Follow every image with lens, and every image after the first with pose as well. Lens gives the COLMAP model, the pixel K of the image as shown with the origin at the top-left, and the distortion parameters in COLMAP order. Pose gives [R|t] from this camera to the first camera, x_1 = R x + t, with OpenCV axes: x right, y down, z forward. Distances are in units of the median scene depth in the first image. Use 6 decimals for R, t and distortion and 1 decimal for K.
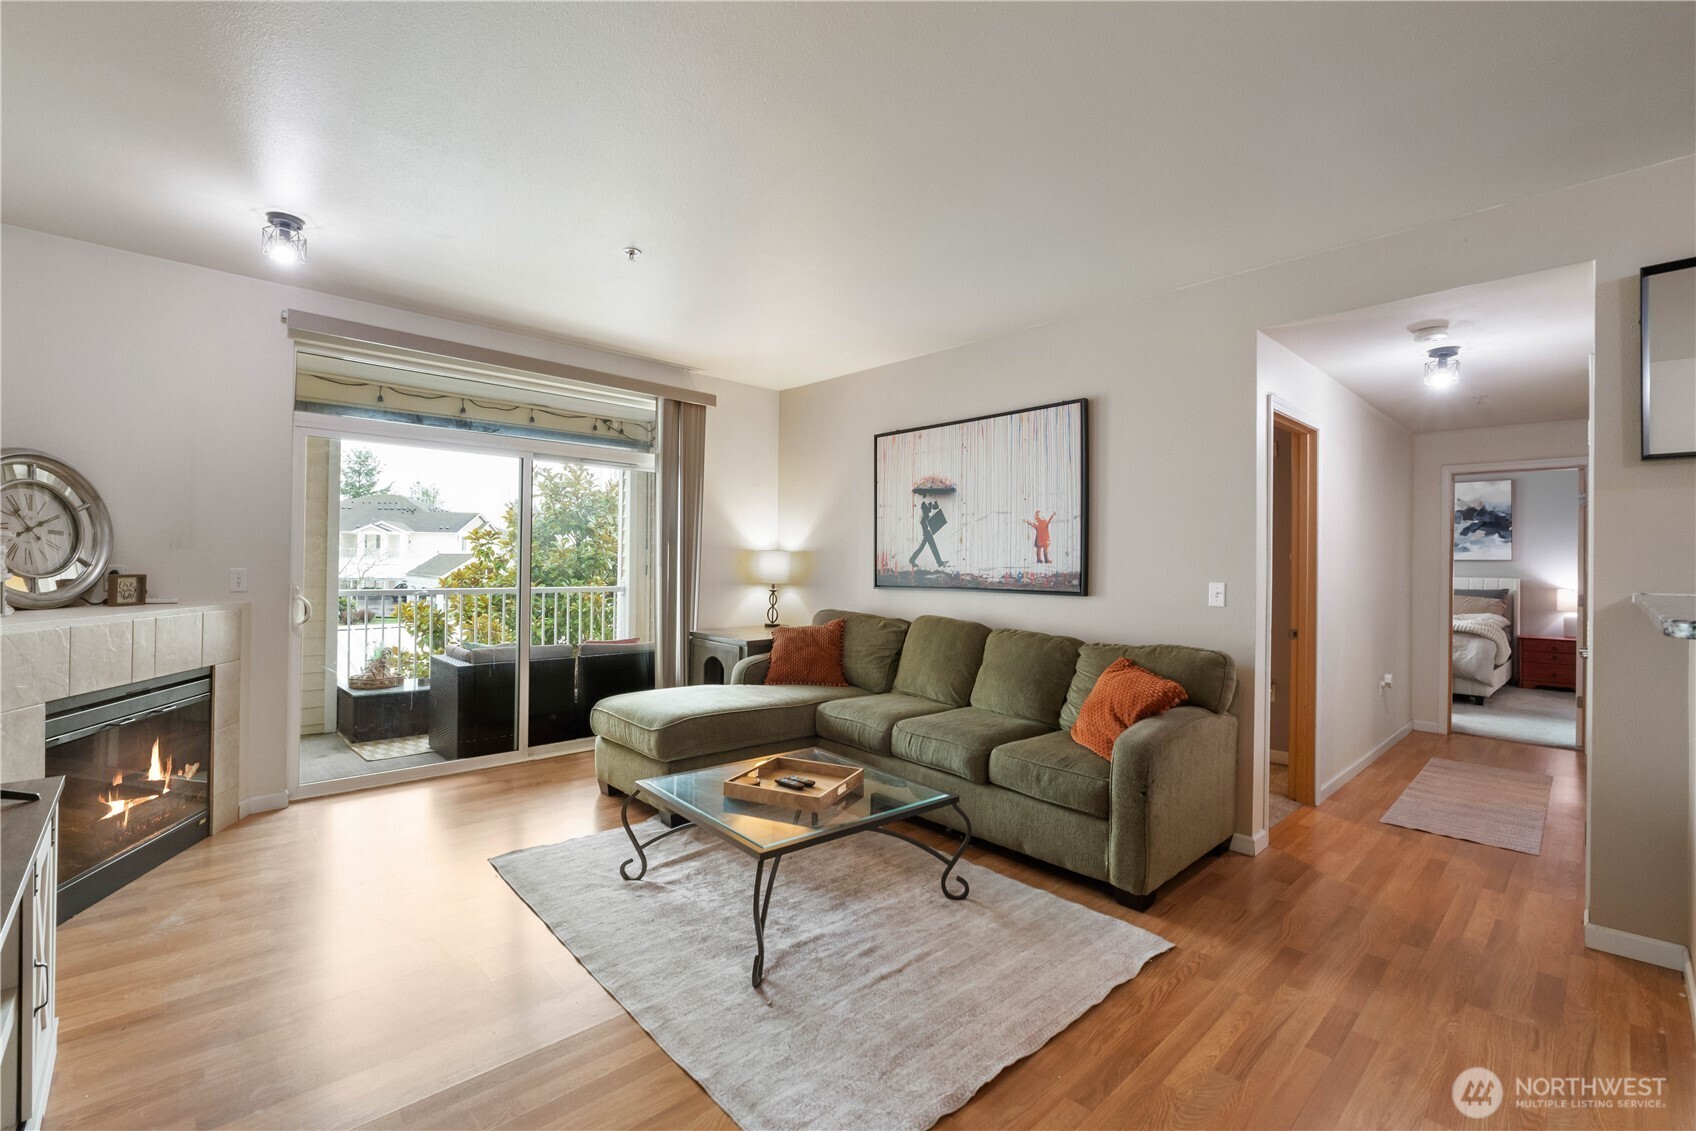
lens RADIAL K [[723.5, 0, 844.4], [0, 723.5, 558.6], [0, 0, 1]] dist [-0.003001, -0.002245]
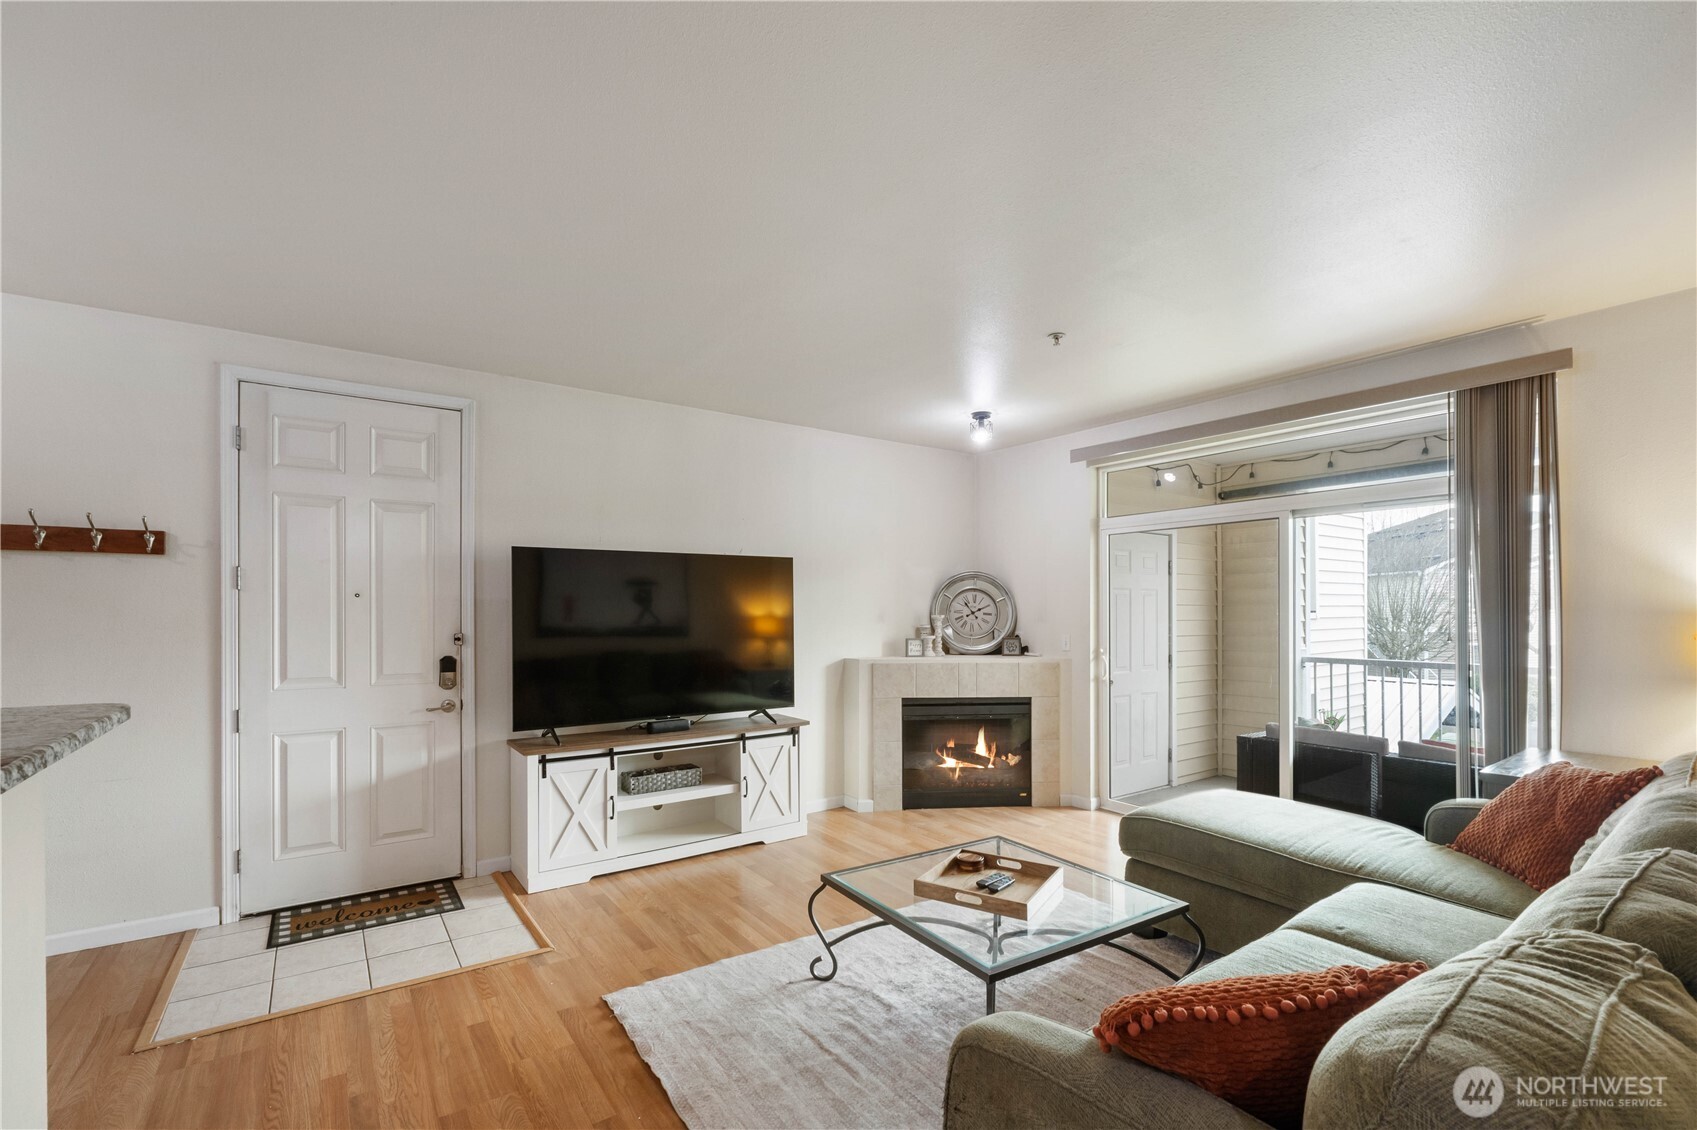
lens RADIAL K [[723.9, 0, 839.8], [0, 723.9, 614.5], [0, 0, 1]] dist [-0.003001, -0.002245]
pose [[-0.131435, -0.011090, -0.991263, 0.622687], [0.003360, 0.999927, -0.011633, -0.011757], [0.991319, -0.004859, -0.131388, 0.670819]]
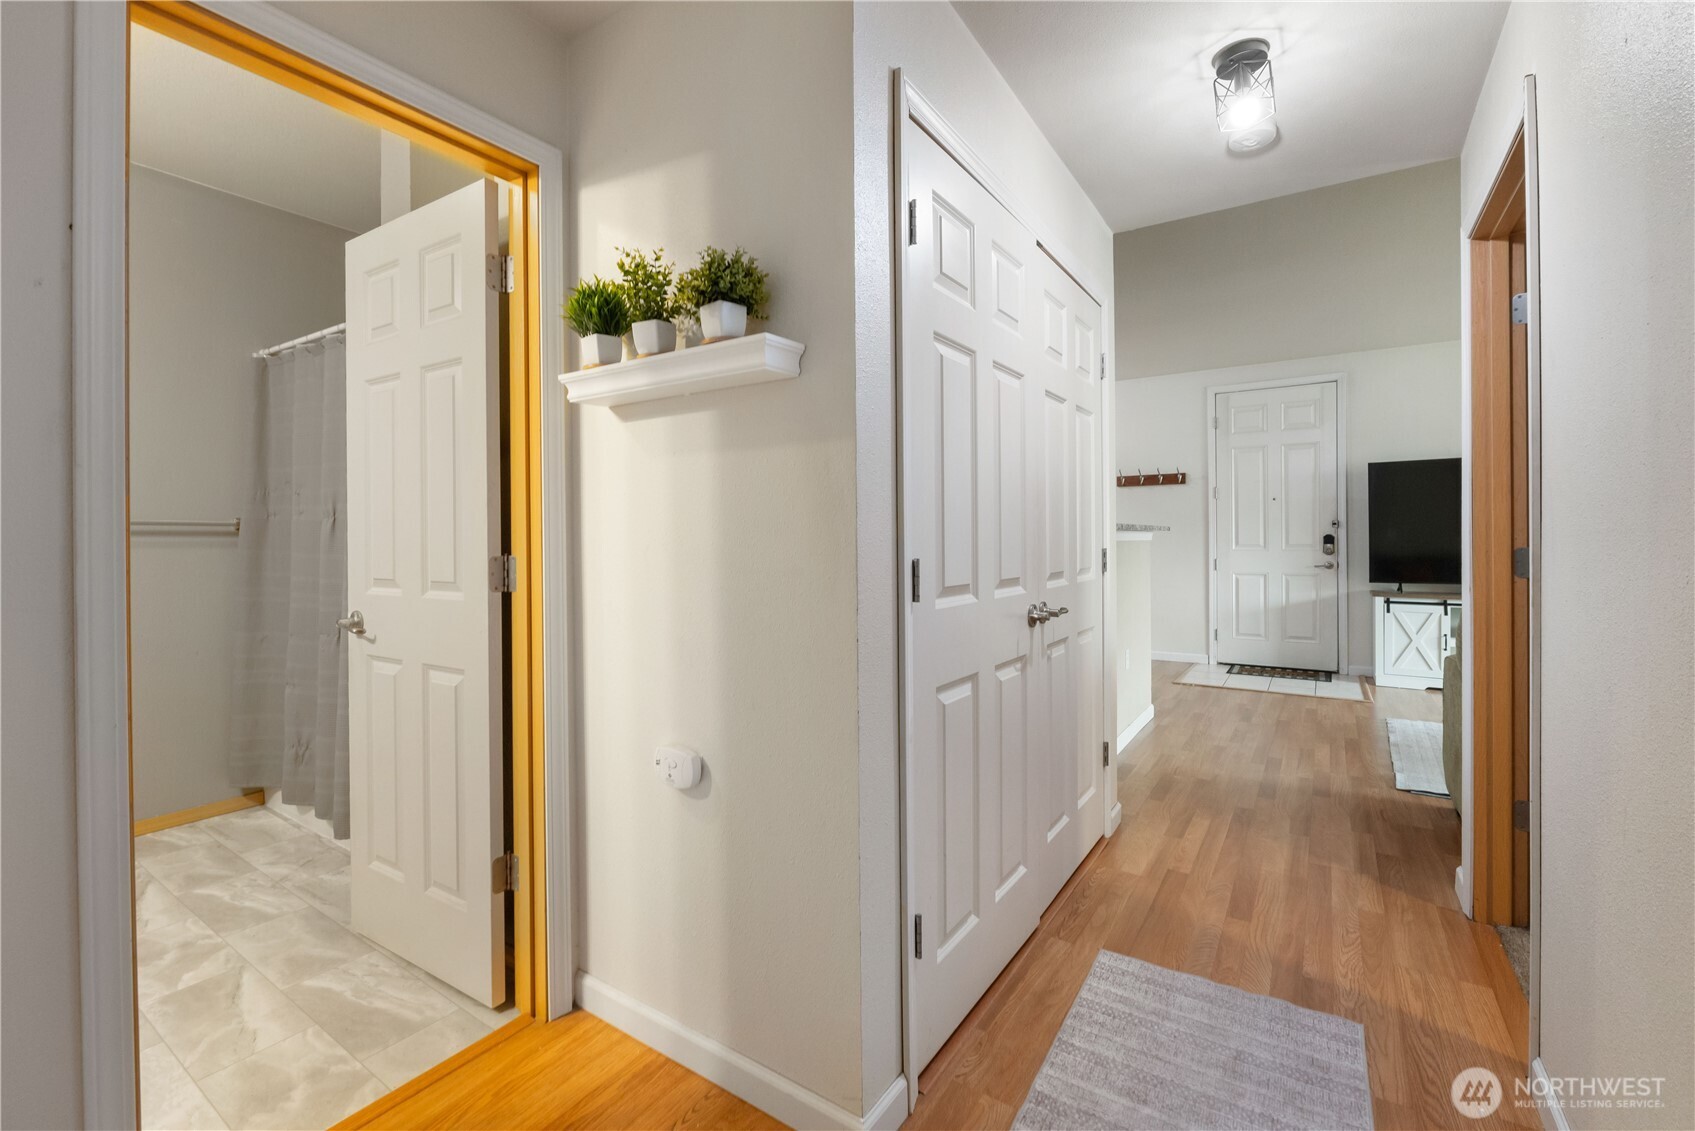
lens RADIAL K [[723.1, 0, 836.1], [0, 723.1, 541.7], [0, 0, 1]] dist [-0.003001, -0.002245]
pose [[-0.974948, -0.004099, -0.222397, 1.110829], [-0.003998, 0.999992, -0.000902, 0.051826], [0.222398, 0.000010, -0.974956, 1.300042]]
